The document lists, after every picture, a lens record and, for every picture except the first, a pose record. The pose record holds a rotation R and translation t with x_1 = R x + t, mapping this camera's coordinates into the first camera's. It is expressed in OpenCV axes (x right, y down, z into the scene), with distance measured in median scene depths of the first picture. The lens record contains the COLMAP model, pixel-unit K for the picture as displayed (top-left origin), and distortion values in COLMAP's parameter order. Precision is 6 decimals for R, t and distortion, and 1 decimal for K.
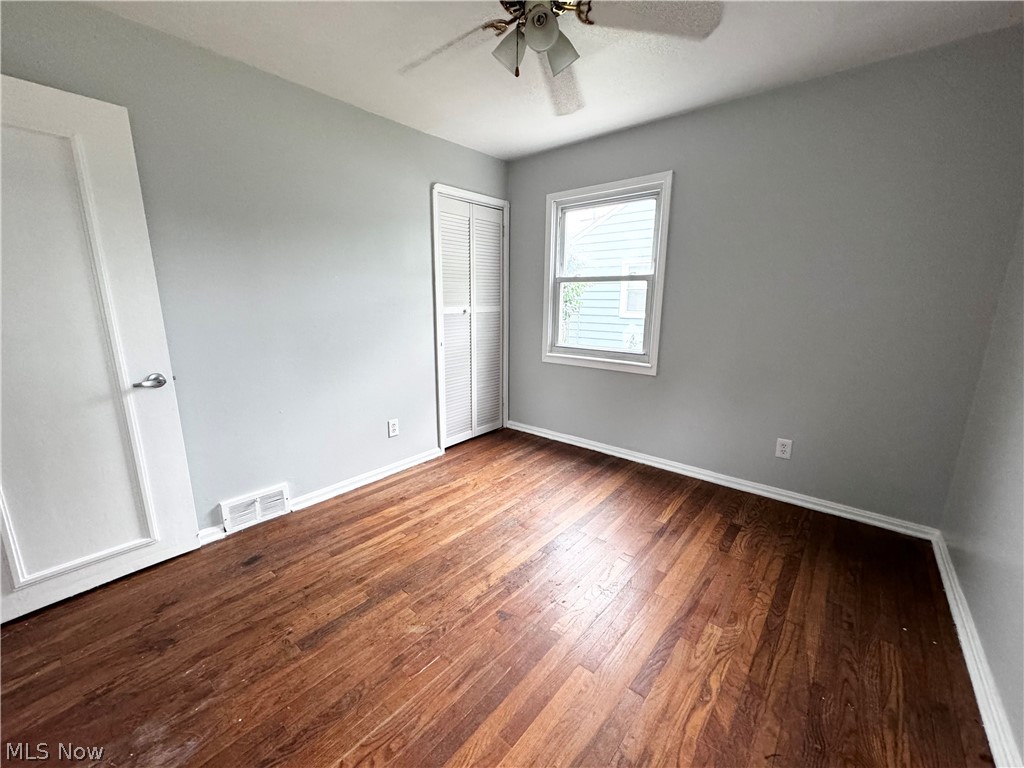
lens RADIAL K [[406.0, 0, 512.0], [0, 406.0, 384.0], [0, 0, 1]] dist [-0.003109, -0.000095]
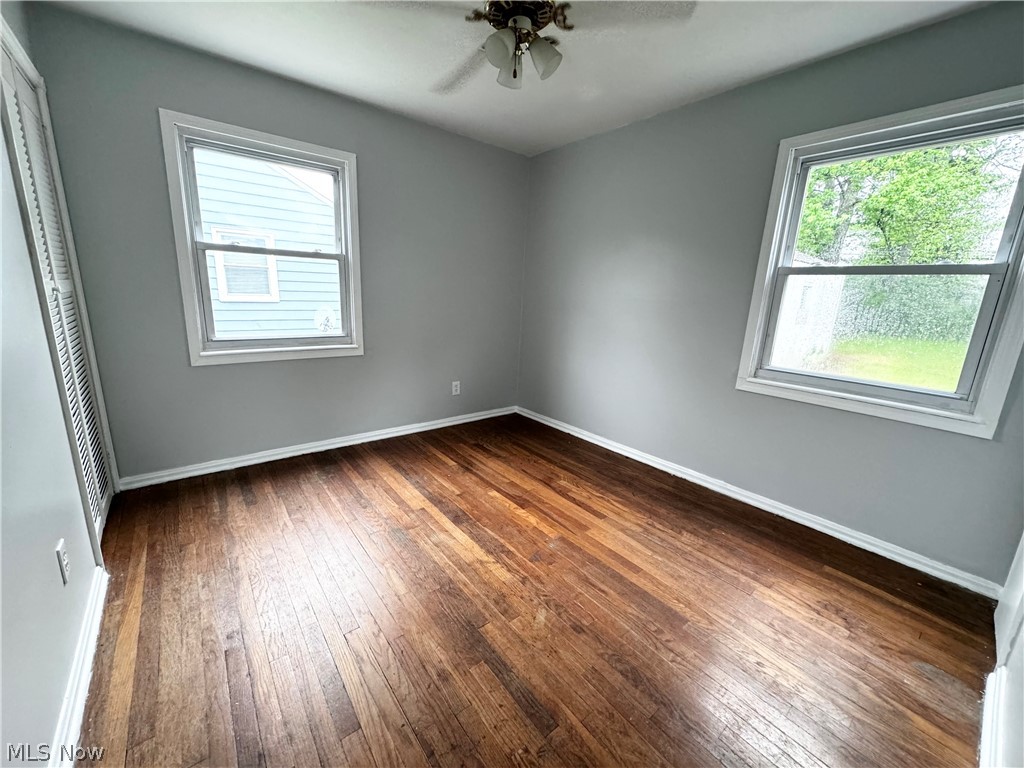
lens RADIAL K [[406.0, 0, 512.0], [0, 406.0, 384.0], [0, 0, 1]] dist [-0.003109, -0.000095]
pose [[0.187079, -0.215447, 0.958428, -0.700128], [0.163007, 0.968936, 0.185991, -0.095611], [-0.968726, 0.121436, 0.216387, 0.504289]]
